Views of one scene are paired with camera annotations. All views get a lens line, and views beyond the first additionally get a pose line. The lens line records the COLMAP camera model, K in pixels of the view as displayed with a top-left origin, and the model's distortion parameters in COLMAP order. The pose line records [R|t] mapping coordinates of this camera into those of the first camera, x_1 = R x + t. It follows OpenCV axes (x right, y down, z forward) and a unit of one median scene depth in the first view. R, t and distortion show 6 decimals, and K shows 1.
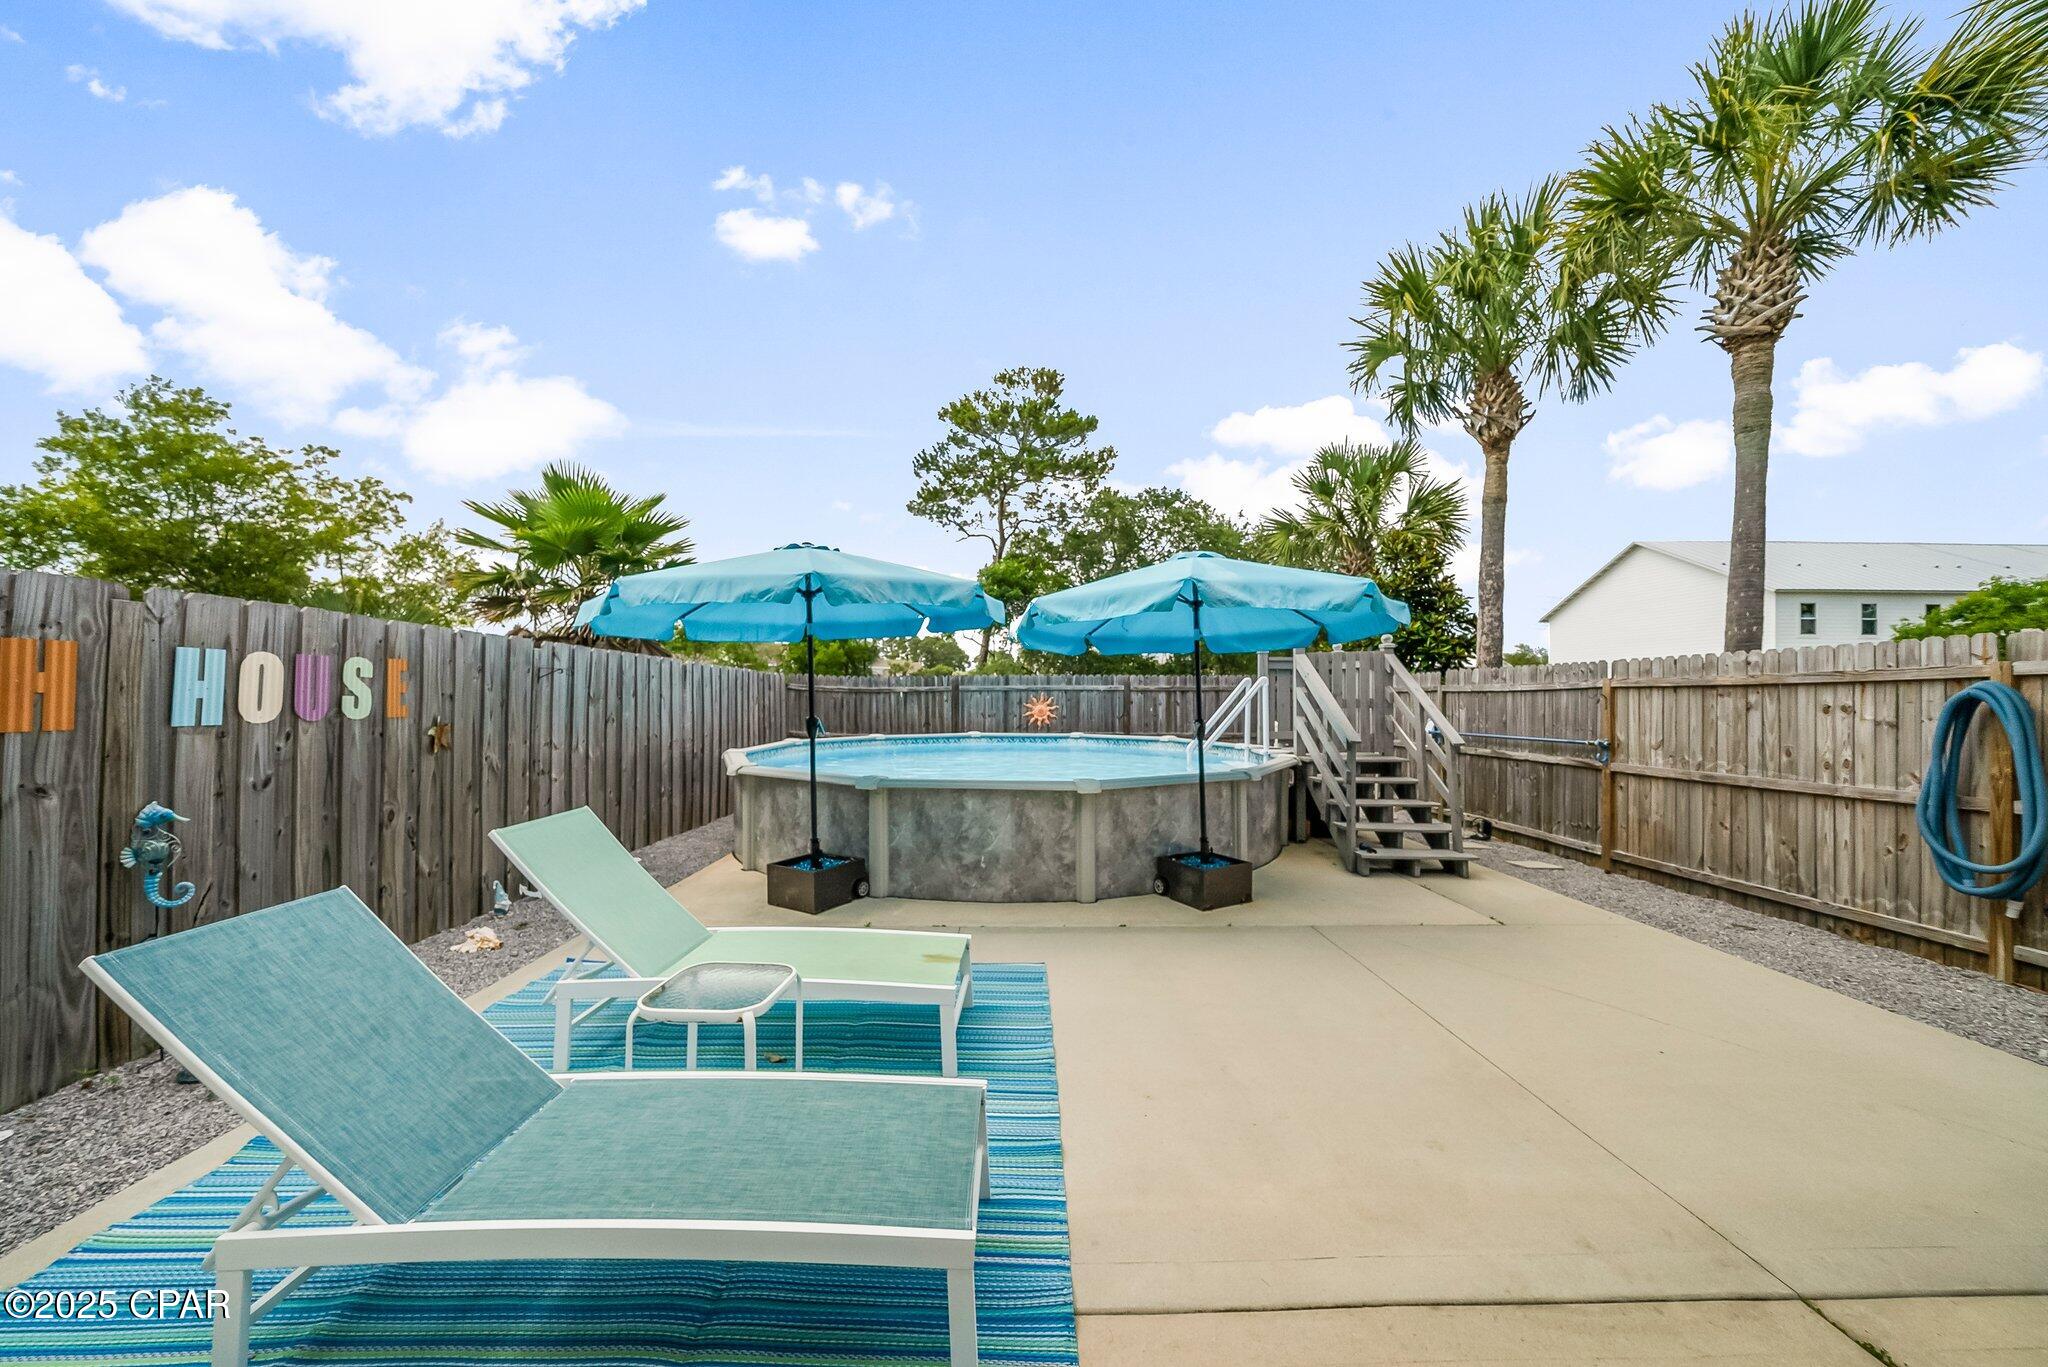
lens RADIAL K [[732.7, 0, 1018.7], [0, 732.7, 689.2], [0, 0, 1]] dist [-0.001027, 0.000089]
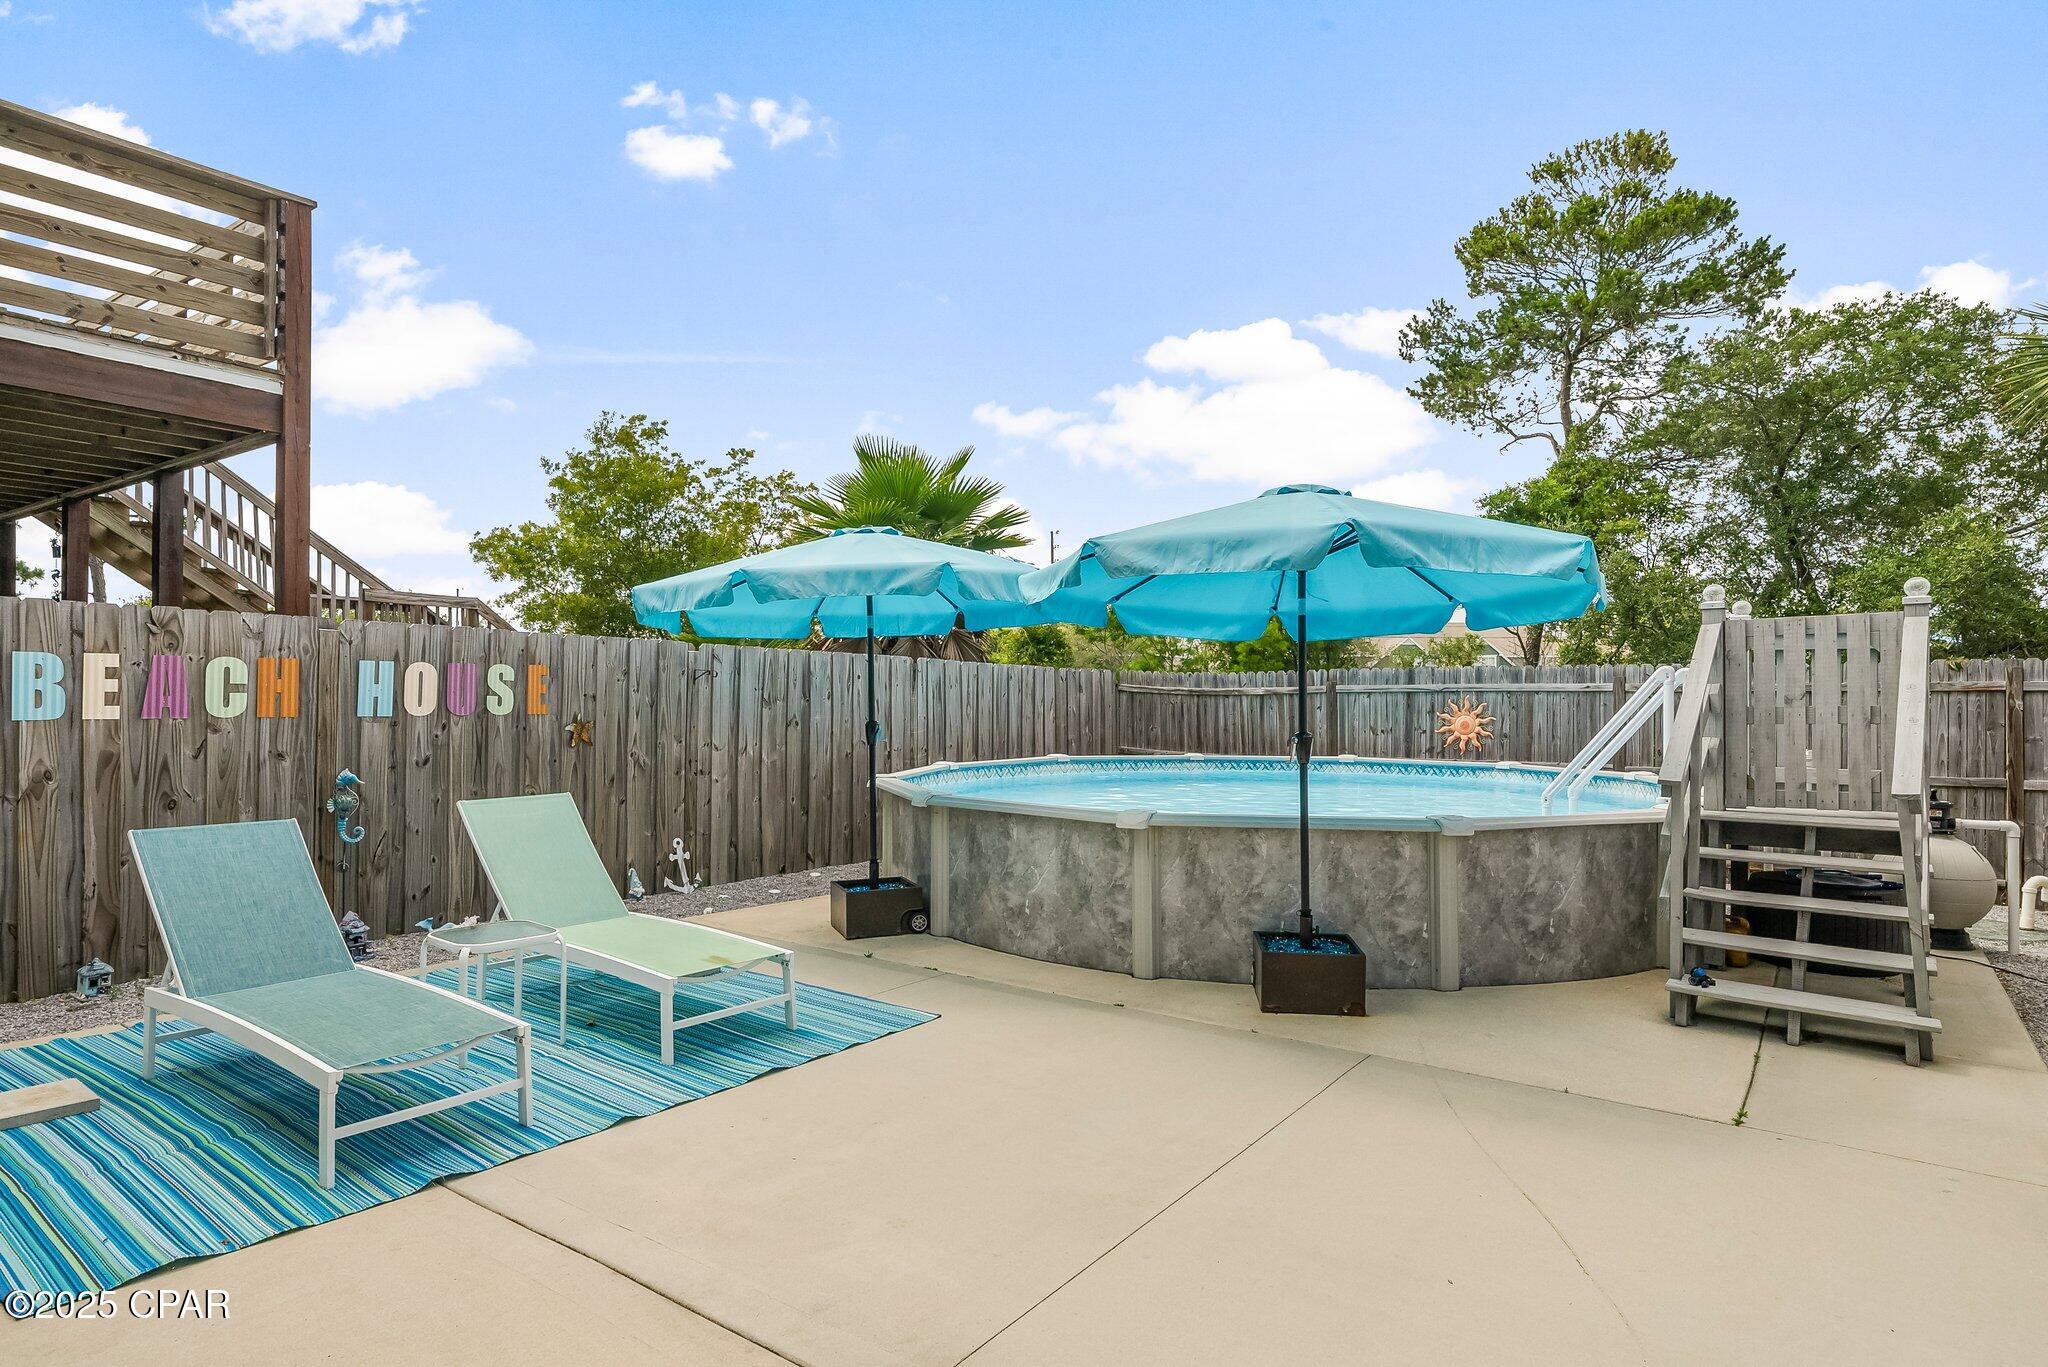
lens RADIAL K [[1136.4, 0, 1019.8], [0, 1136.4, 674.2], [0, 0, 1]] dist [0.007716, -0.000083]
pose [[0.793595, -0.011307, -0.608342, 0.692332], [0.001881, 0.999868, -0.016131, 0.003741], [0.608444, 0.011657, 0.793511, 0.013813]]
